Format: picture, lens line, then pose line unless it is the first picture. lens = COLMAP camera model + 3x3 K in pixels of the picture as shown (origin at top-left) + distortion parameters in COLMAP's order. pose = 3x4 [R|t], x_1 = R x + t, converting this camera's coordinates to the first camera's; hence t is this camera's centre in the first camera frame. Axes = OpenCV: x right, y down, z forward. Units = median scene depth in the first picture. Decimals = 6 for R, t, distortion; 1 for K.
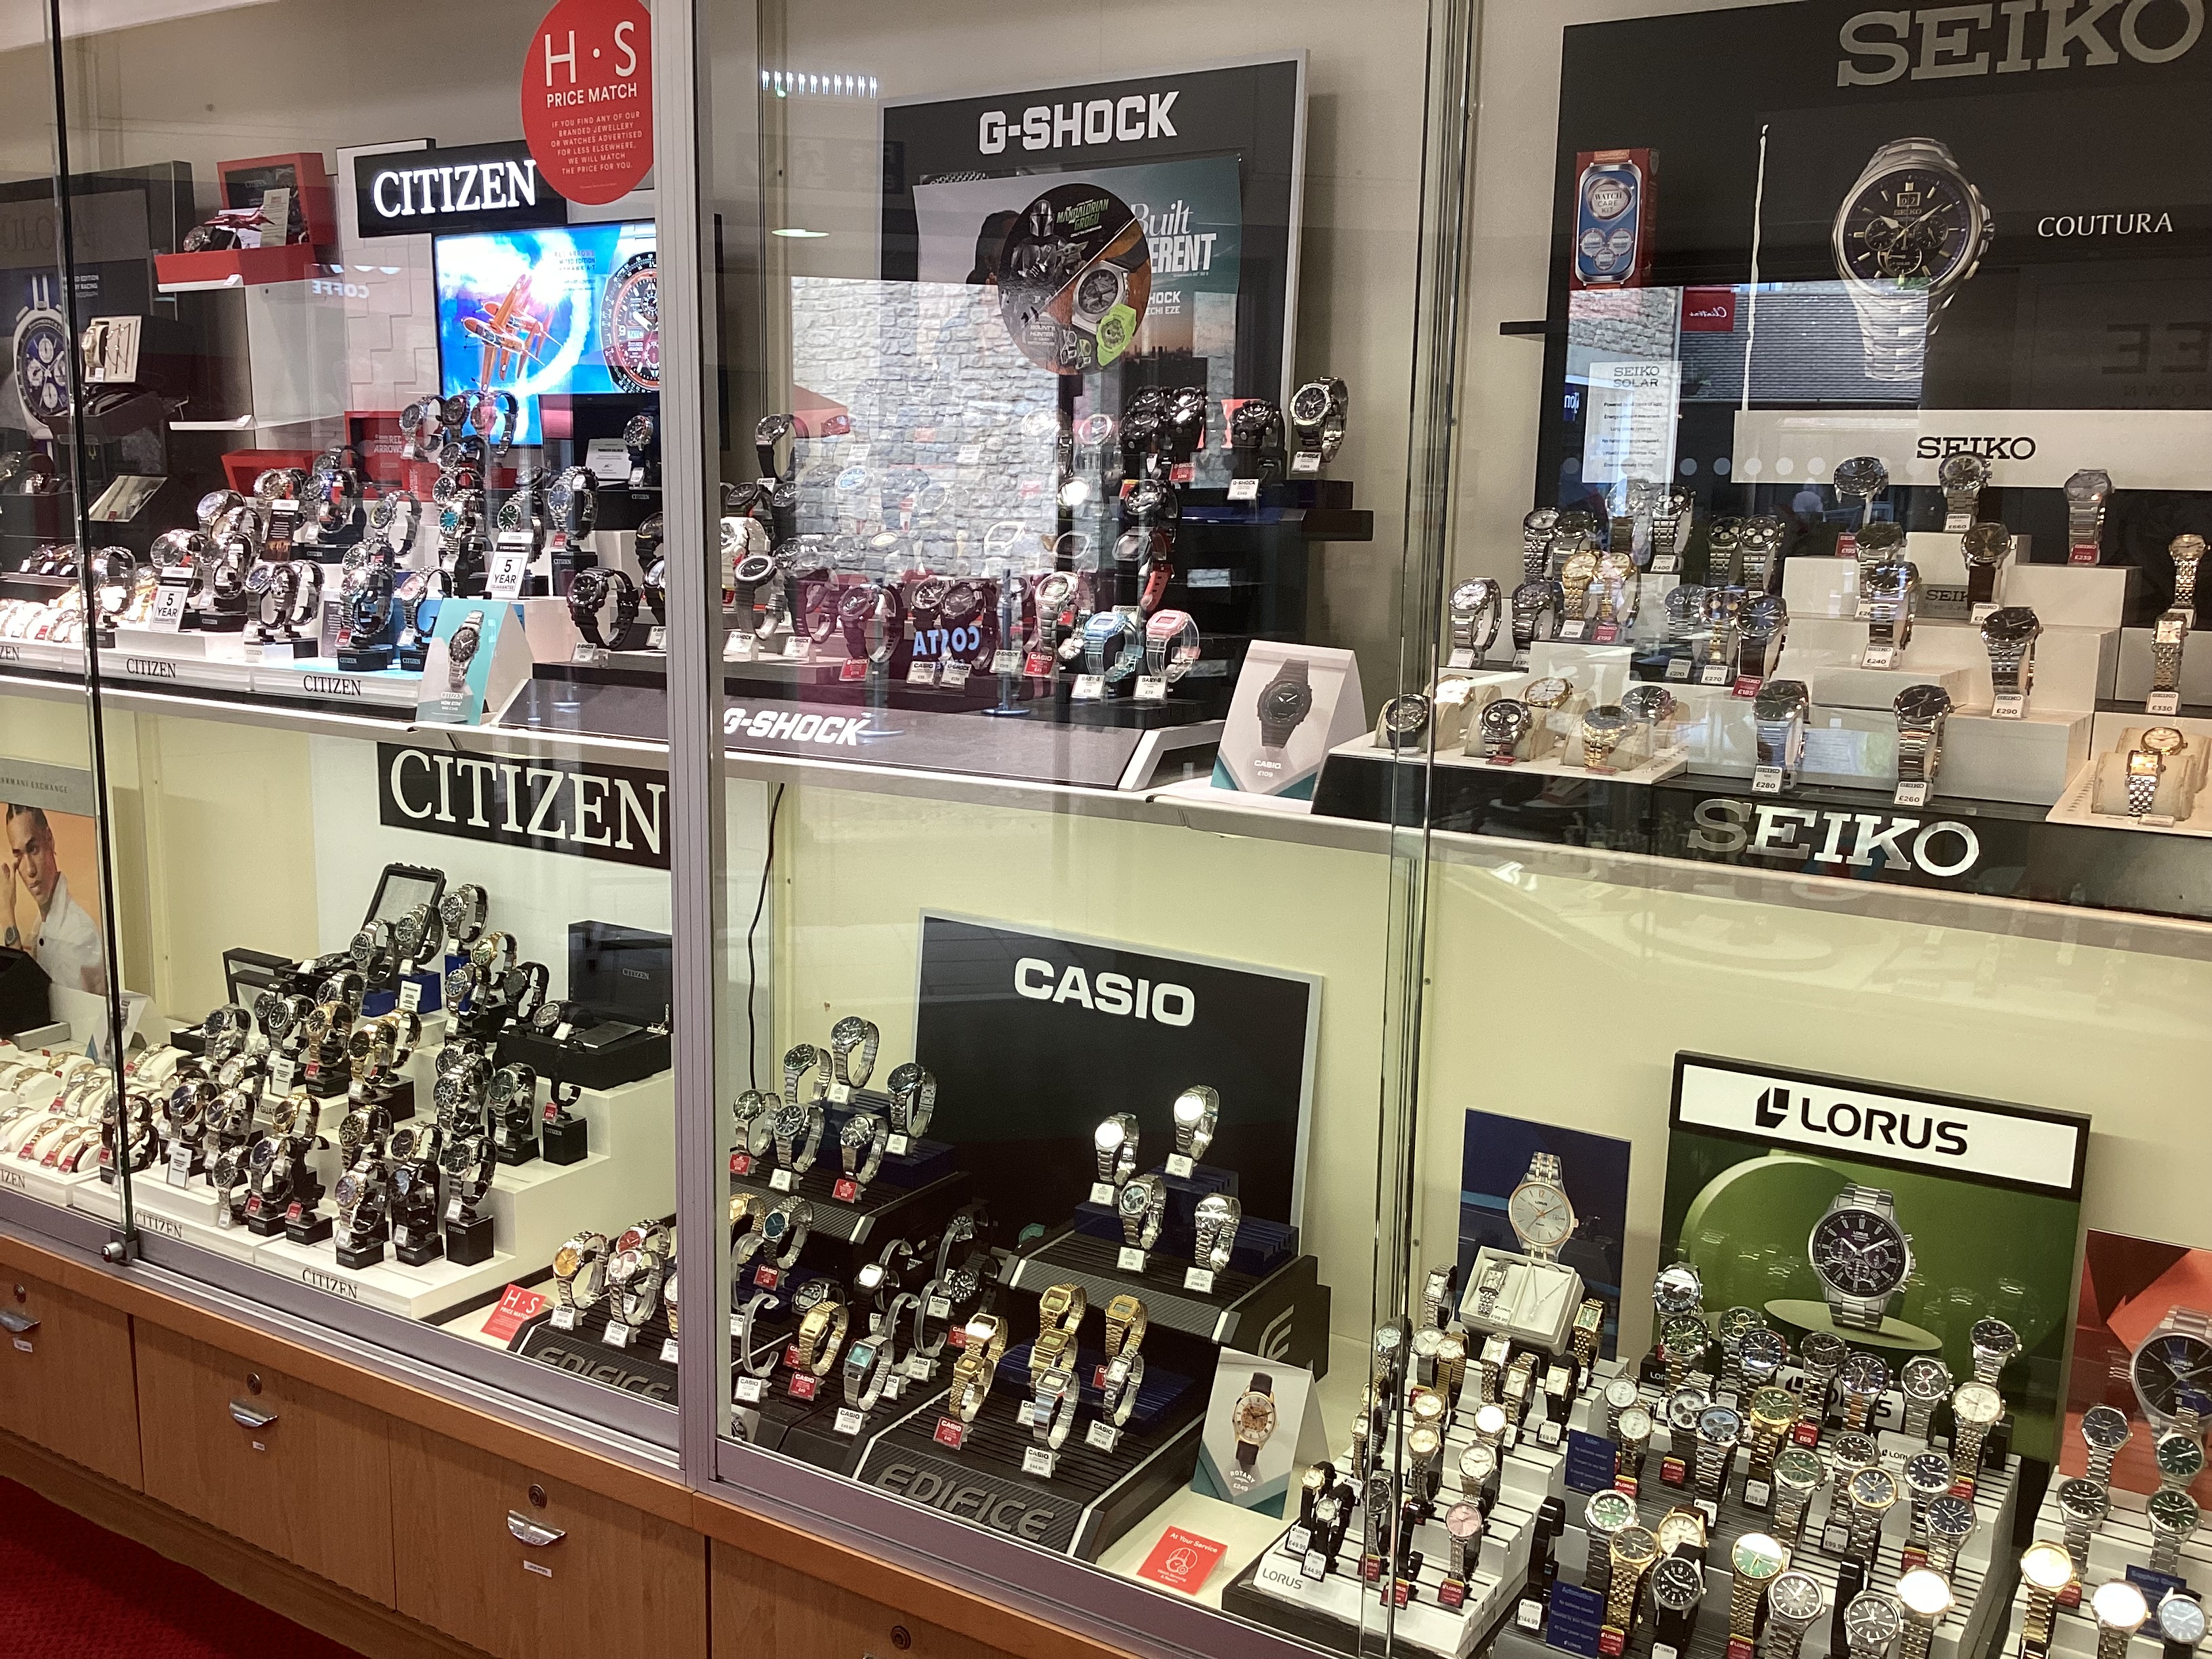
lens RADIAL K [[2027.4, 0, 1106.0], [0, 2027.4, 829.5], [0, 0, 1]] dist [0.098930, -0.204696]
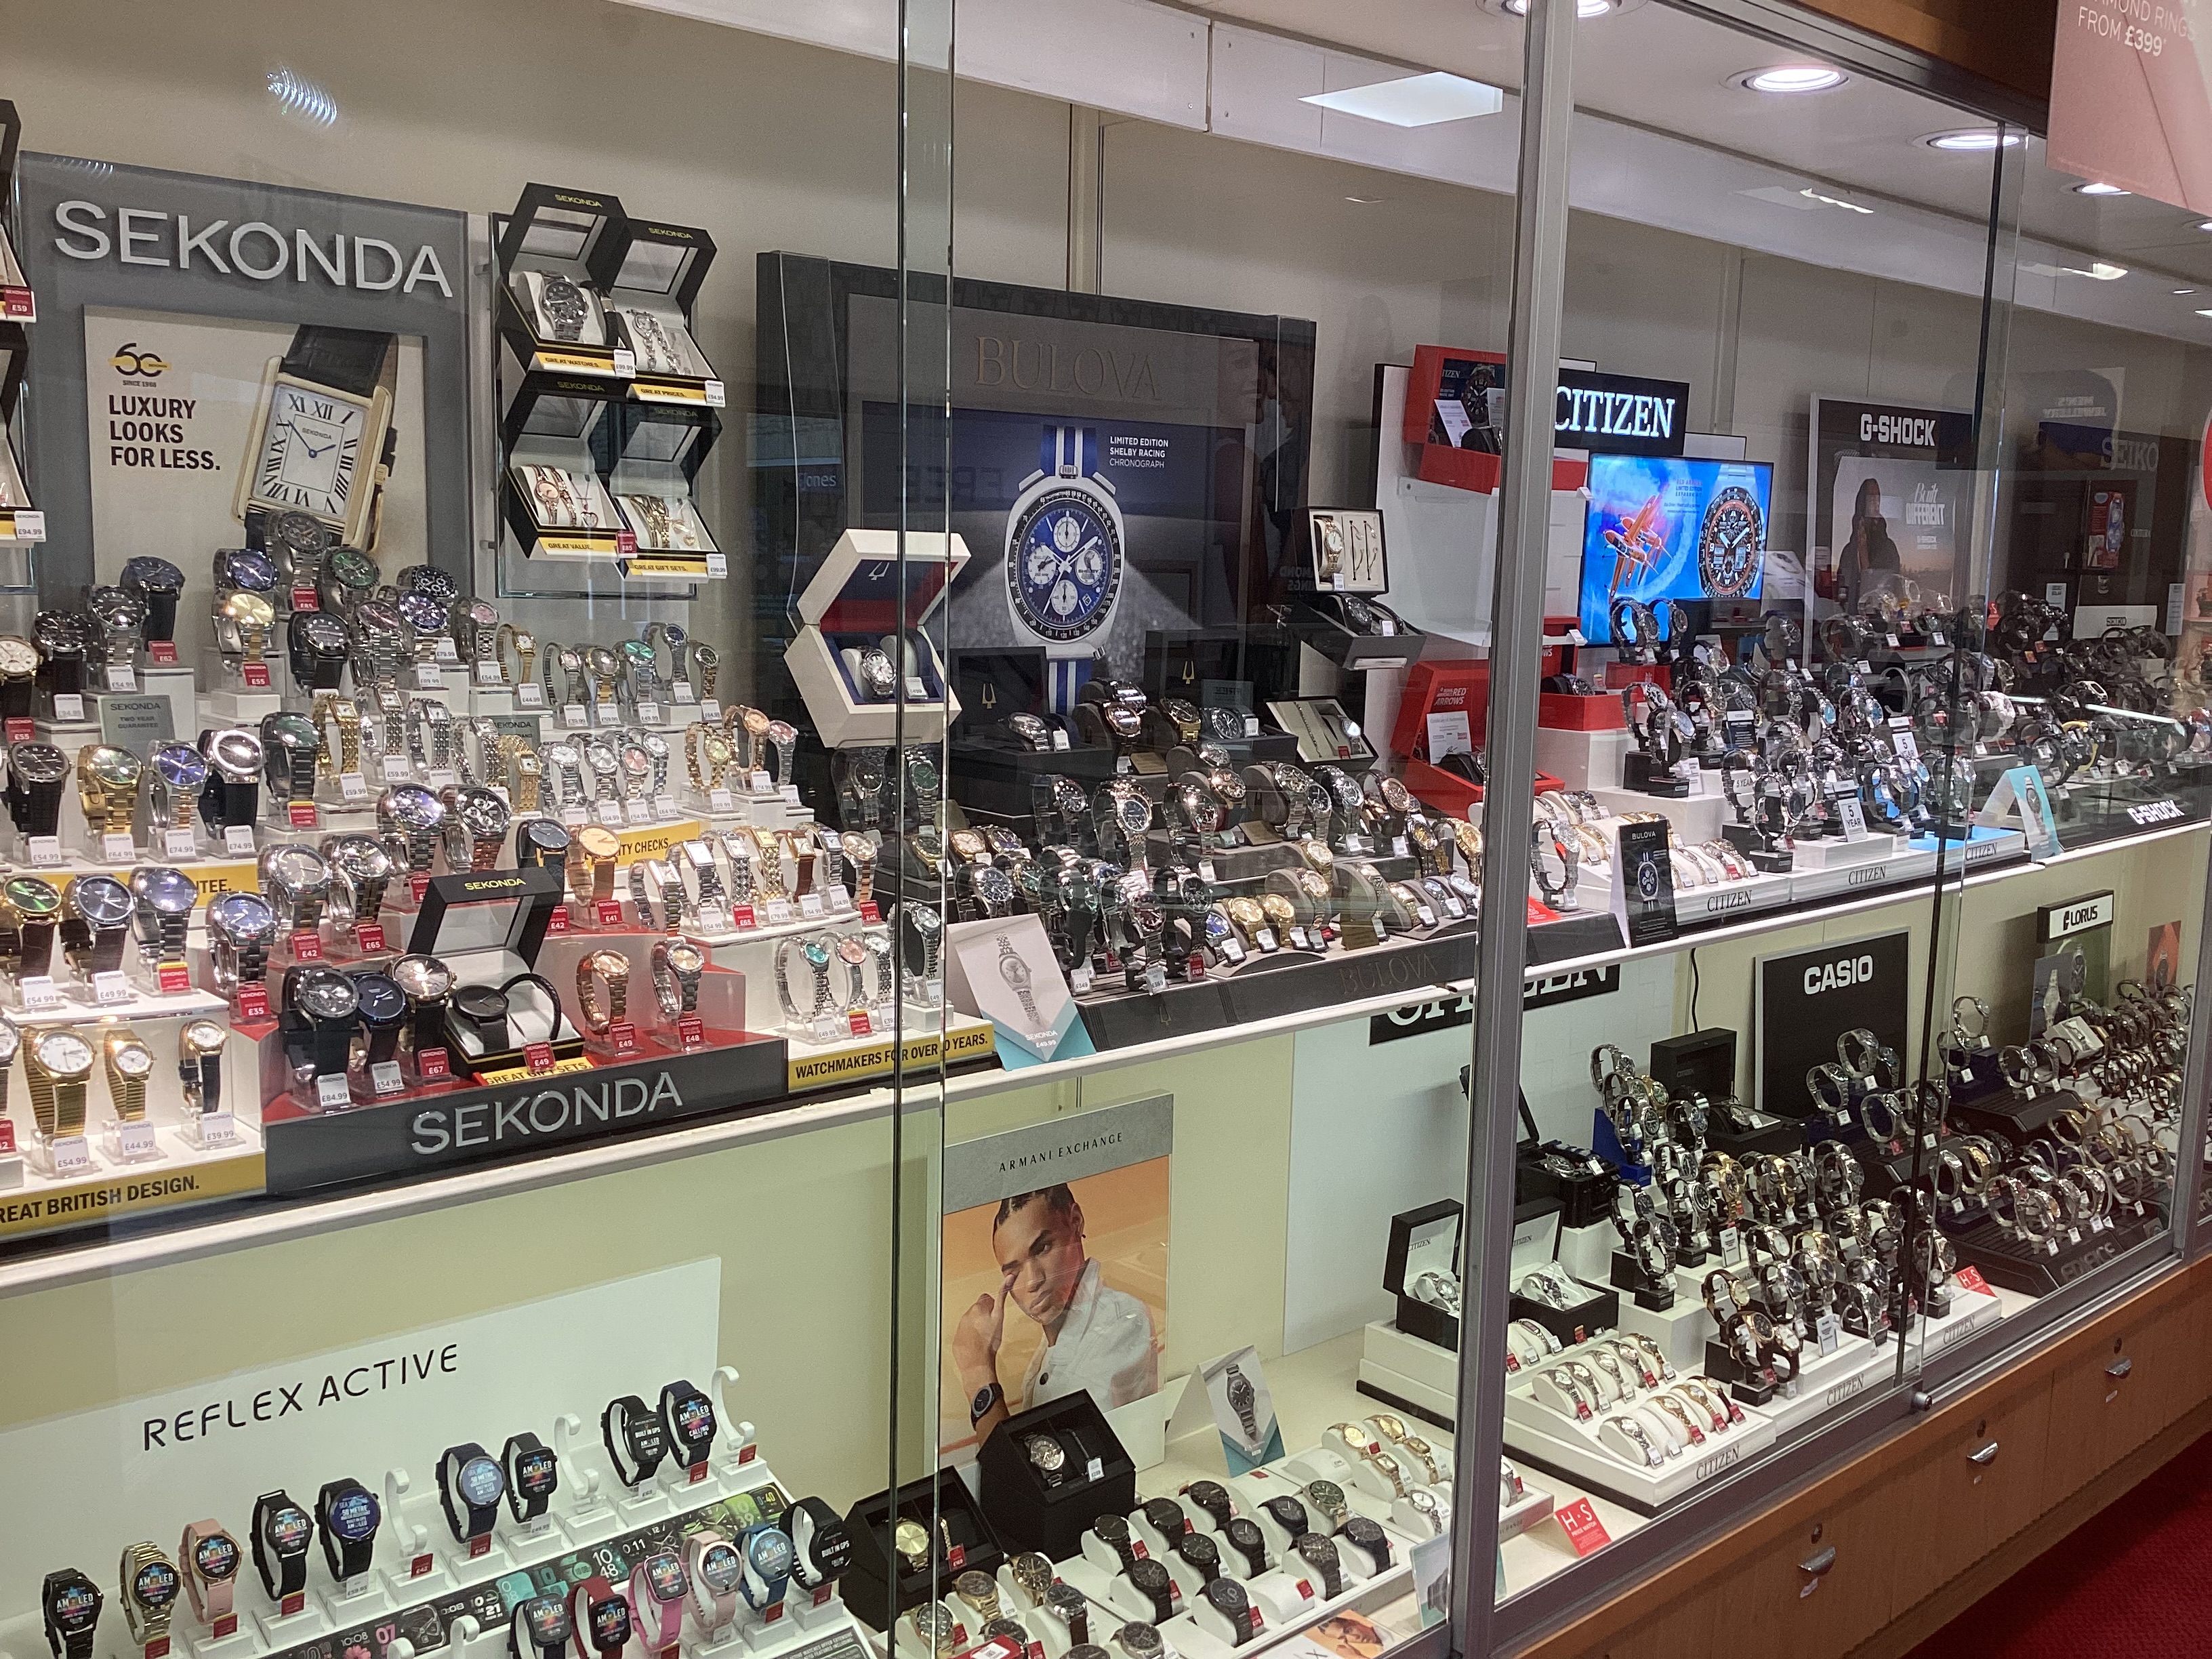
lens RADIAL K [[2027.4, 0, 1106.0], [0, 2027.4, 829.5], [0, 0, 1]] dist [0.098930, -0.204696]
pose [[0.261533, -0.150773, 0.953346, -1.575649], [0.142350, 0.982948, 0.116404, -0.282059], [-0.954640, 0.105265, 0.278536, 1.061367]]
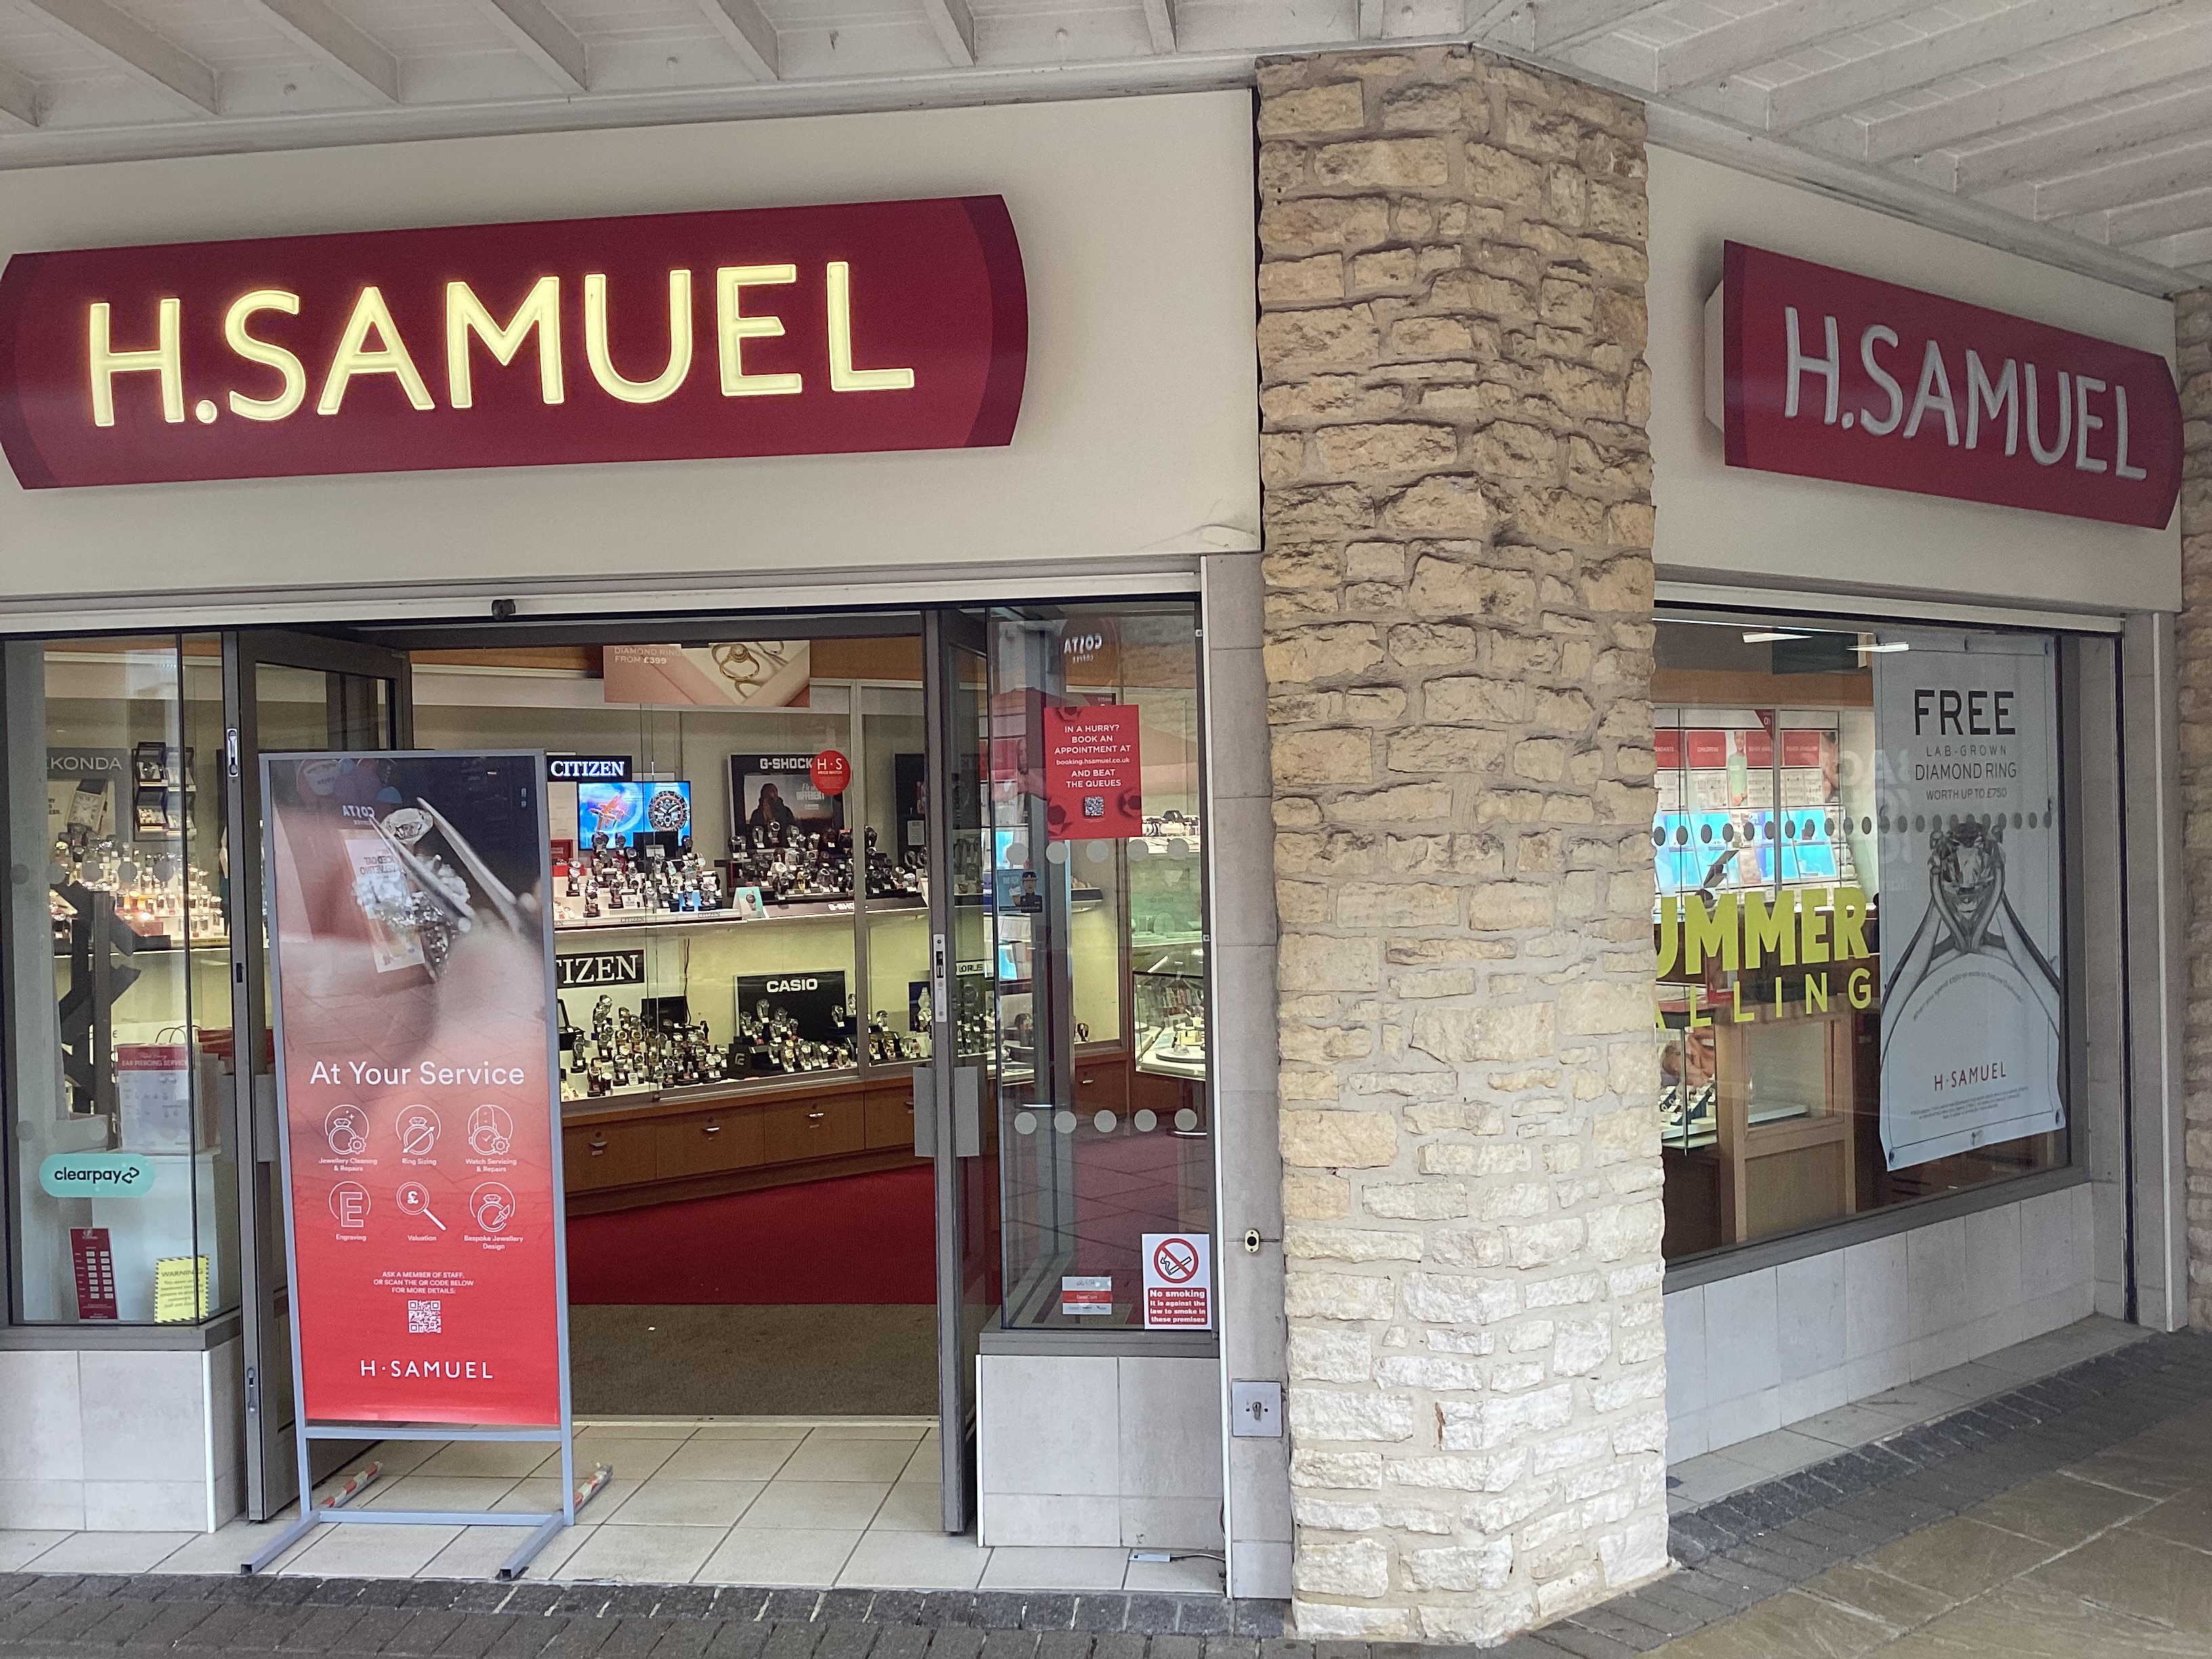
lens RADIAL K [[2027.4, 0, 1106.0], [0, 2027.4, 829.5], [0, 0, 1]] dist [0.098930, -0.204696]
pose [[0.337538, -0.033551, 0.940714, -3.216440], [0.183013, 0.982633, -0.030621, 0.017876], [-0.923349, 0.182499, 0.337817, -0.816746]]
